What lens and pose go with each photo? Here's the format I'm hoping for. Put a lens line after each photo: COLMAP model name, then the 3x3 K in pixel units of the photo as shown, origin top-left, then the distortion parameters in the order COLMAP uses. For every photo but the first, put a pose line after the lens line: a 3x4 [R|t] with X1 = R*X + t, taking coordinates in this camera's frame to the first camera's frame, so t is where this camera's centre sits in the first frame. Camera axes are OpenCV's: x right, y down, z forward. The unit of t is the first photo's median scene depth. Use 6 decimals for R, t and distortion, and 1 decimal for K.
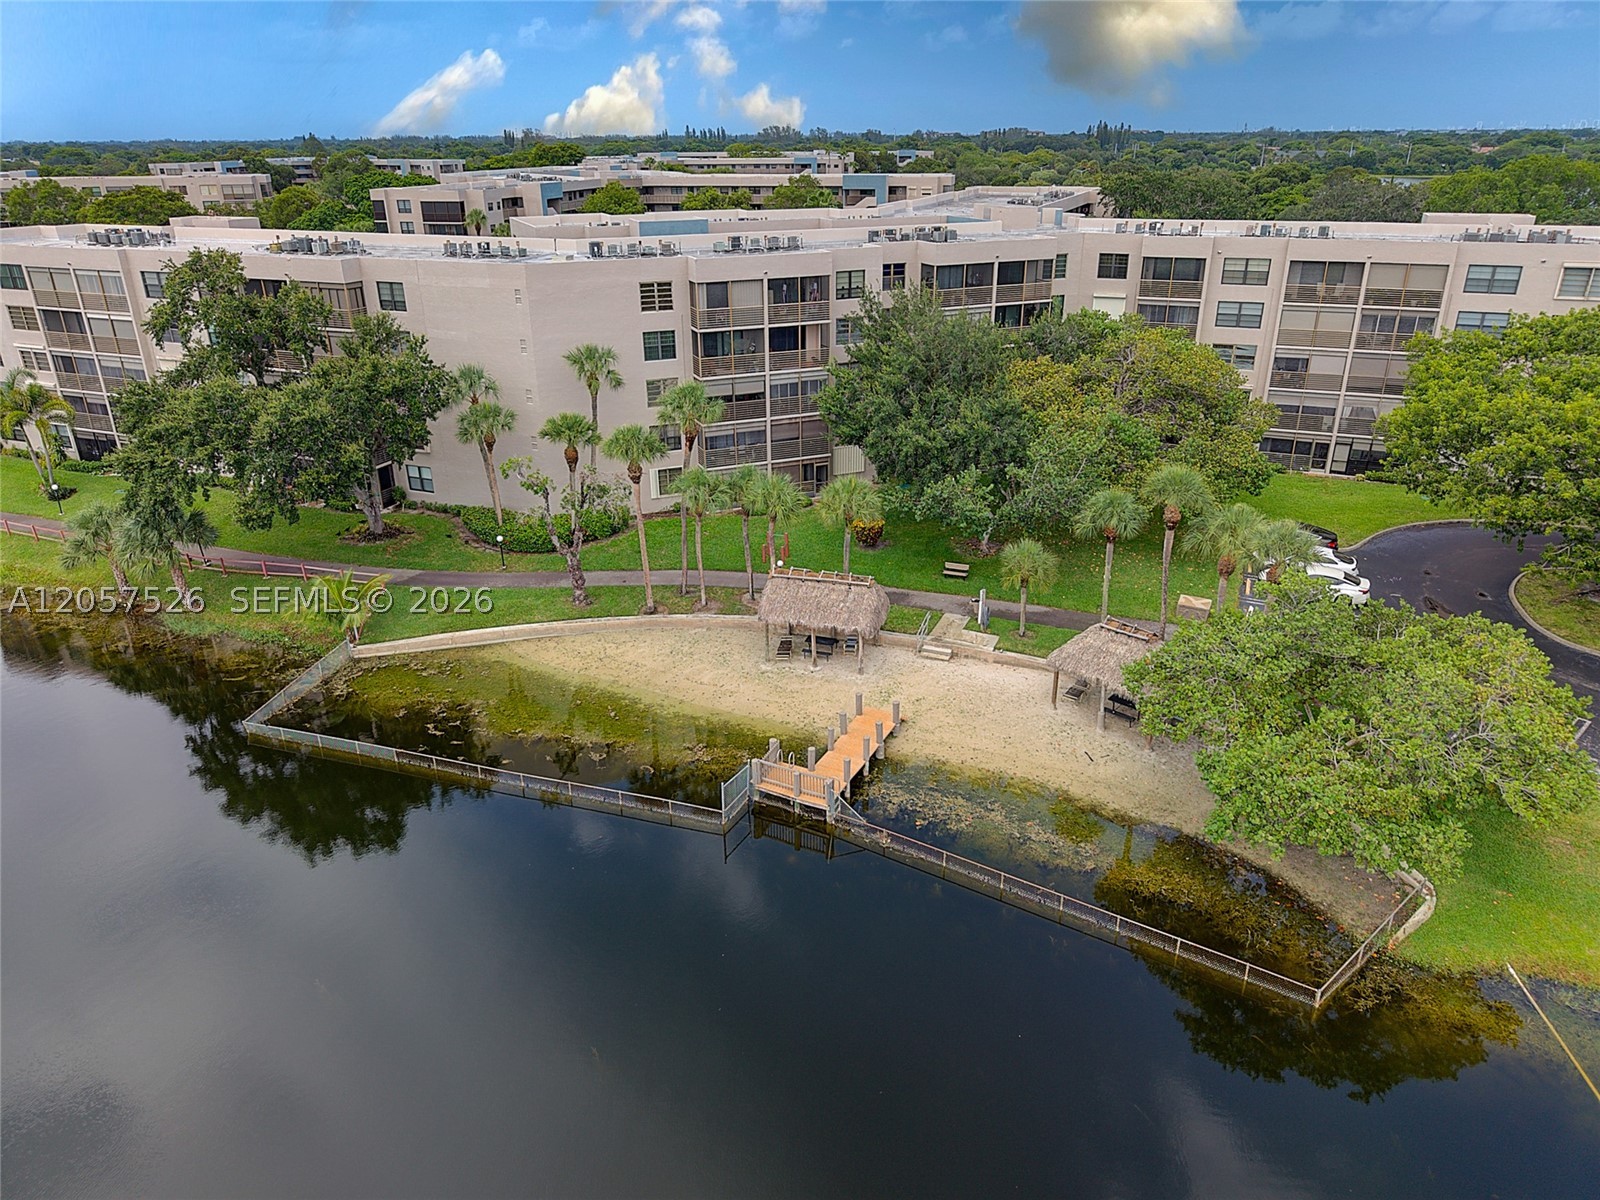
lens RADIAL K [[1057.6, 0, 795.0], [0, 1057.6, 599.2], [0, 0, 1]] dist [0.029072, -0.026160]
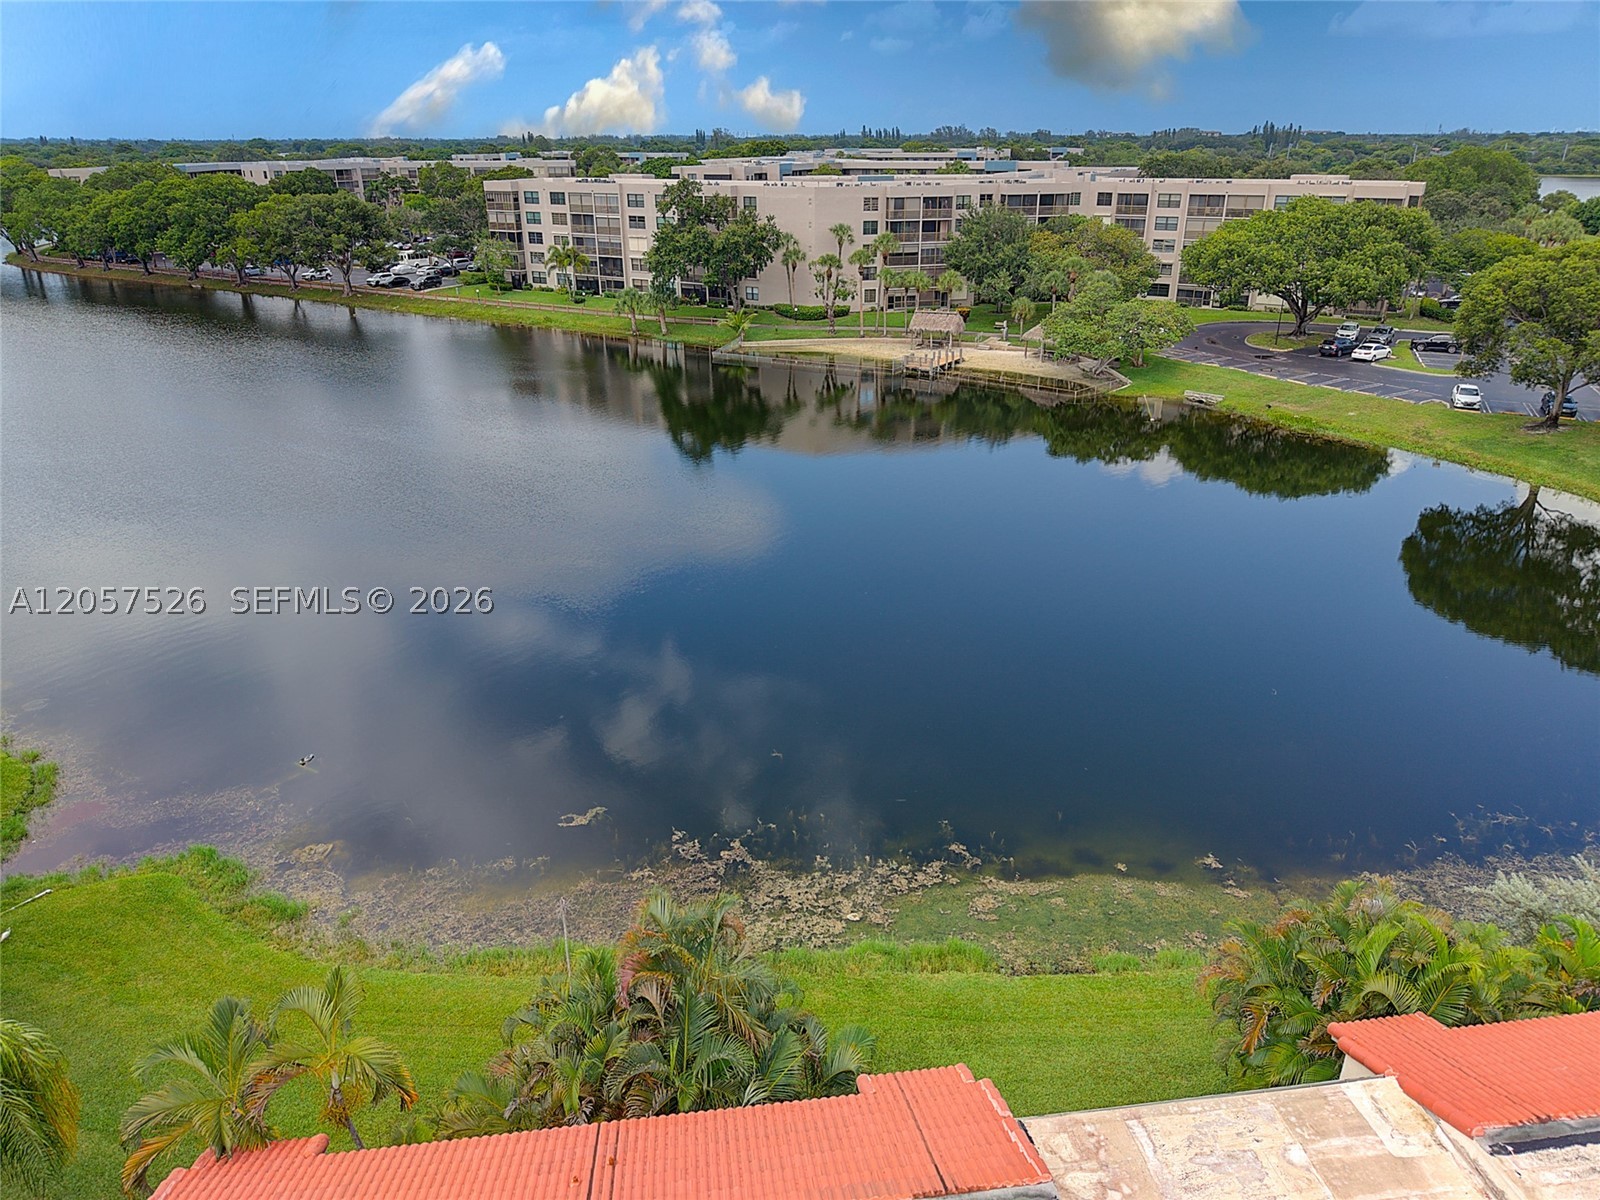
lens RADIAL K [[1057.6, 0, 800.9], [0, 1057.6, 591.1], [0, 0, 1]] dist [0.029072, -0.026160]
pose [[0.989628, 0.060284, -0.130391, 0.051918], [-0.061102, 0.998129, -0.002283, 0.463355], [0.130009, 0.010226, 0.991460, -1.039800]]
